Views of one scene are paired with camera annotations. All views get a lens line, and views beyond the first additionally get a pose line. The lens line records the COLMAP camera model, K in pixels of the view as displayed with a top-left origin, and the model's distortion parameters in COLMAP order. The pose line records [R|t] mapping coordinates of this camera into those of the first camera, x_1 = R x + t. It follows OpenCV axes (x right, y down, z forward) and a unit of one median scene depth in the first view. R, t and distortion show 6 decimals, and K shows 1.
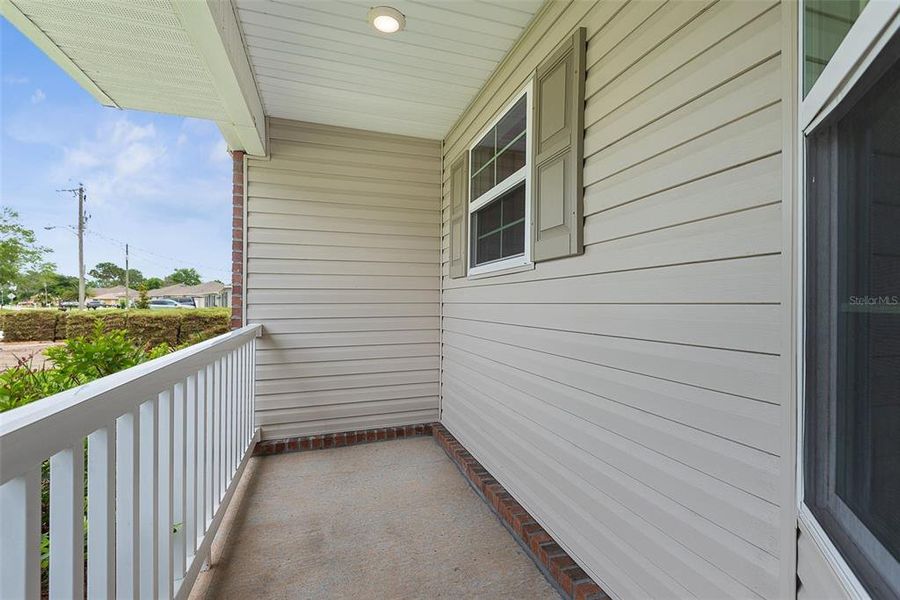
lens RADIAL K [[406.4, 0, 453.3], [0, 406.4, 301.1], [0, 0, 1]] dist [0.040483, -0.025564]
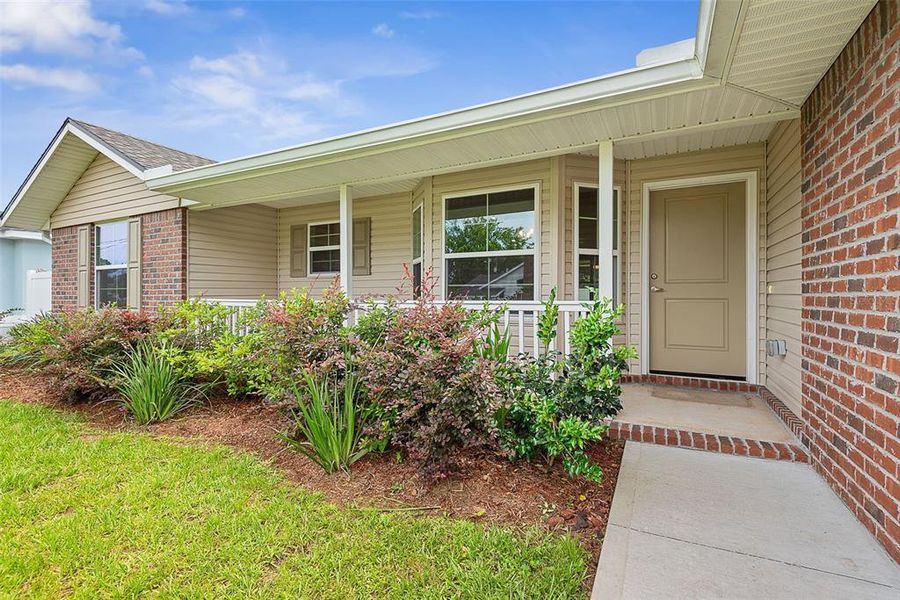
lens RADIAL K [[406.4, 0, 453.3], [0, 406.4, 301.1], [0, 0, 1]] dist [0.040483, -0.025564]
pose [[0.713922, -0.008675, 0.700171, -1.079497], [0.000340, 0.999927, 0.012043, 0.051090], [-0.700225, -0.008360, 0.713873, -1.364219]]
